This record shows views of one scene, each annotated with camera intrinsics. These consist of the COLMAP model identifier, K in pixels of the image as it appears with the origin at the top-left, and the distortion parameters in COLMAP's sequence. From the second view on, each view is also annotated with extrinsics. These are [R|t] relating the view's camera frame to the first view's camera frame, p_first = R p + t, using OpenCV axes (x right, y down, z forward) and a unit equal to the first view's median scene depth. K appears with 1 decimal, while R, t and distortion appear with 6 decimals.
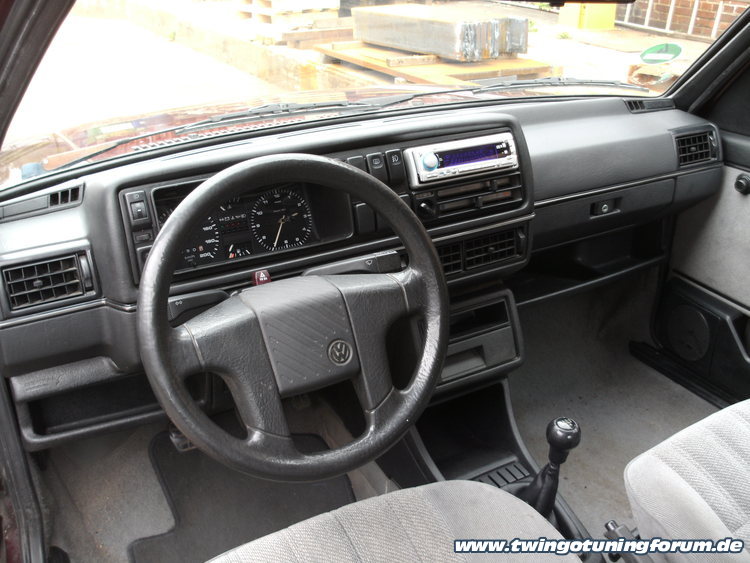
lens RADIAL K [[769.3, 0, 373.6], [0, 769.3, 261.6], [0, 0, 1]] dist [-0.123592, 0.000000]
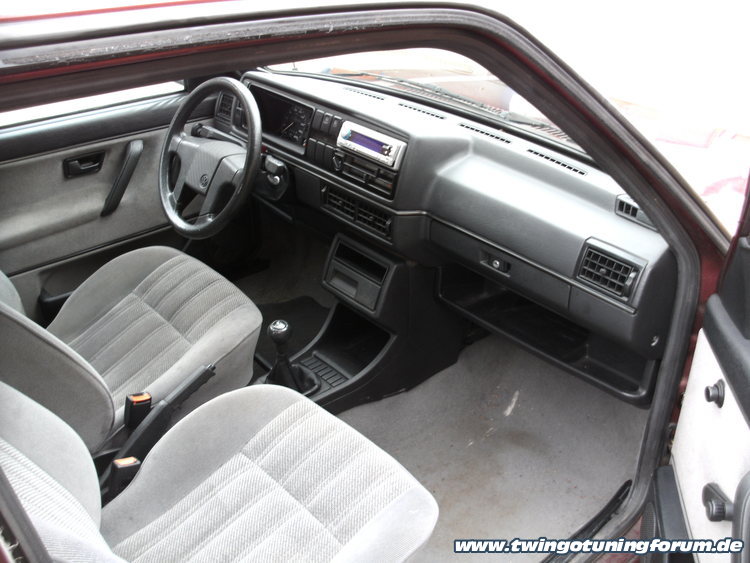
lens RADIAL K [[769.3, 0, 377.2], [0, 769.3, 281.5], [0, 0, 1]] dist [-0.123592, 0.000000]
pose [[0.201915, 0.488666, -0.848785, 1.373600], [-0.416241, 0.827290, 0.377272, -0.442966], [0.886551, 0.277122, 0.370445, 0.548478]]
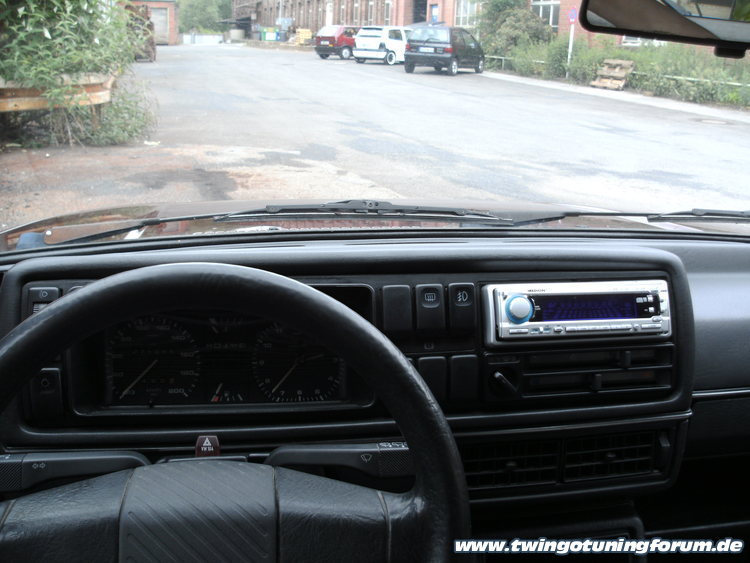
lens RADIAL K [[769.3, 0, 375.4], [0, 769.3, 271.2], [0, 0, 1]] dist [-0.123592, 0.000000]
pose [[0.948301, 0.133041, -0.288142, 0.130157], [-0.170128, 0.979526, -0.107639, -0.067234], [0.267922, 0.151095, 0.951519, 0.334745]]
